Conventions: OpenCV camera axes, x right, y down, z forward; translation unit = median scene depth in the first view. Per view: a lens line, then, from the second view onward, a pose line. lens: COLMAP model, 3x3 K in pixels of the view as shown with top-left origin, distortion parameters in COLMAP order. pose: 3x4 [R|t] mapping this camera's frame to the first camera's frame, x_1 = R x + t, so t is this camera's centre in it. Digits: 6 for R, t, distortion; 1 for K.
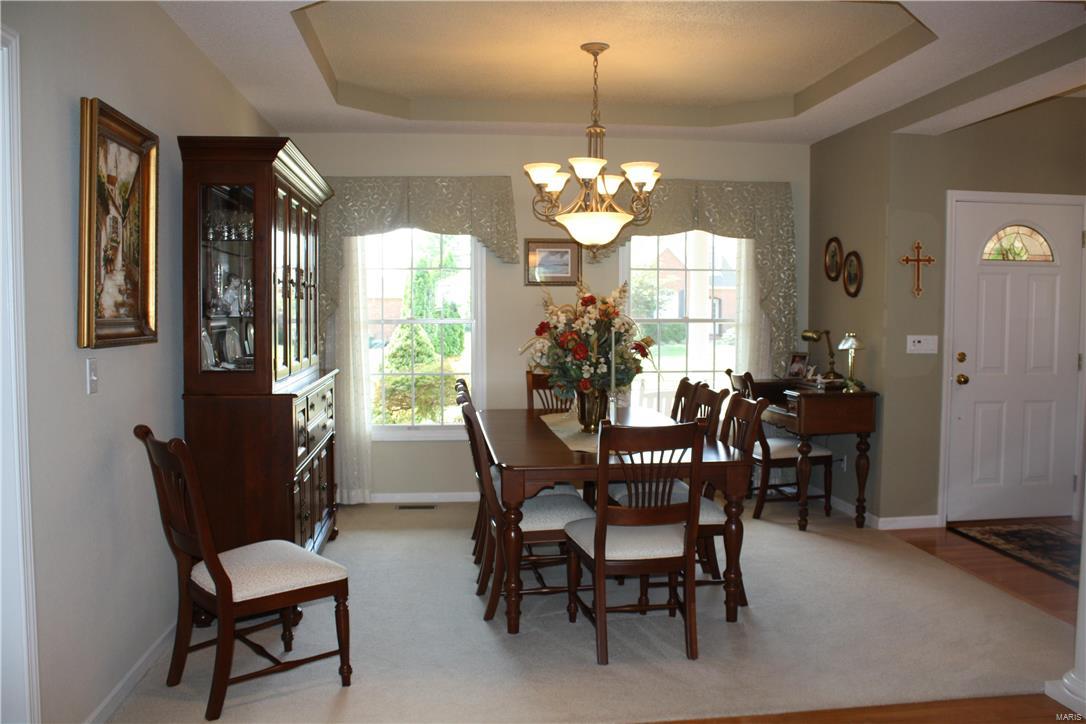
lens RADIAL K [[913.1, 0, 546.3], [0, 913.1, 362.6], [0, 0, 1]] dist [-0.114424, 0.042337]
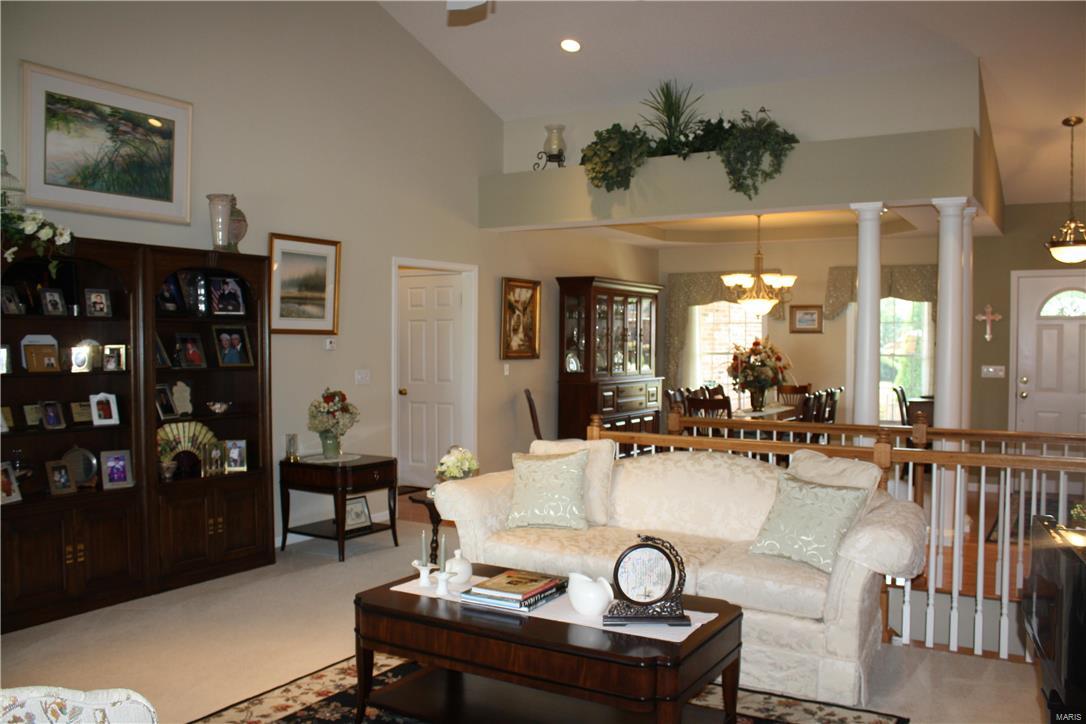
lens RADIAL K [[913.1, 0, 543.0], [0, 913.1, 360.3], [0, 0, 1]] dist [-0.114424, 0.042337]
pose [[0.784583, 0.014370, -0.619857, 0.751363], [-0.039424, 0.998865, -0.026743, 0.031479], [0.618769, 0.045419, 0.784259, -0.667945]]
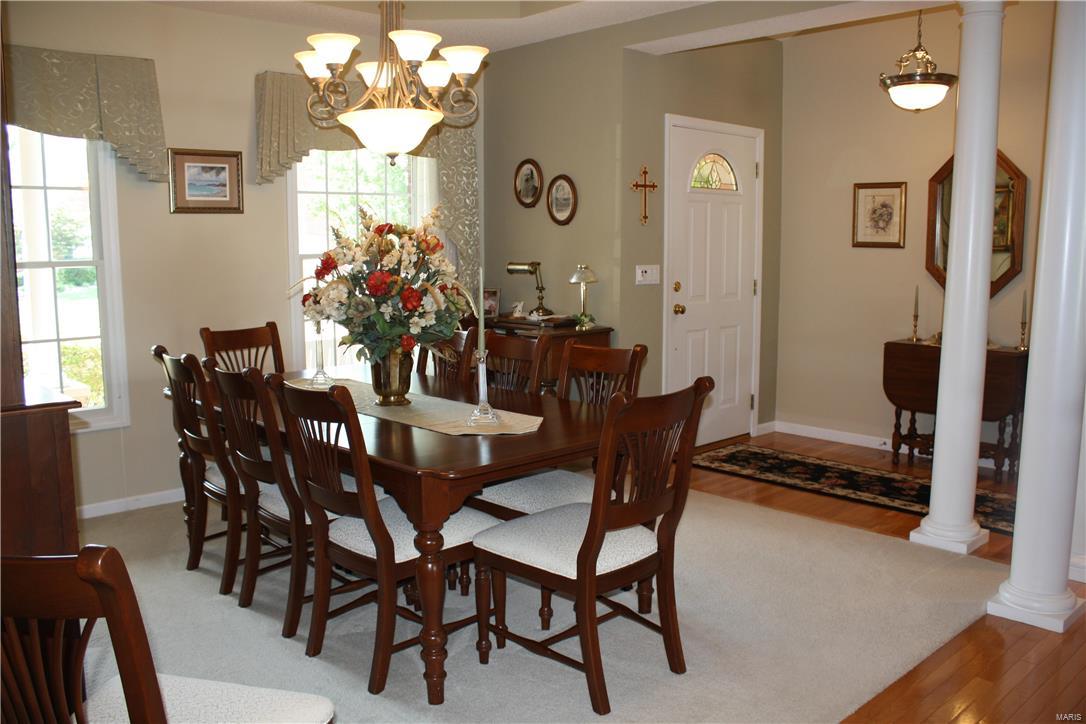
lens RADIAL K [[913.1, 0, 542.4], [0, 913.1, 365.0], [0, 0, 1]] dist [-0.114424, 0.042337]
pose [[0.809653, -0.086313, 0.580527, -0.242519], [0.041977, 0.995110, 0.089409, -0.015843], [-0.585405, -0.048022, 0.809317, 0.271107]]
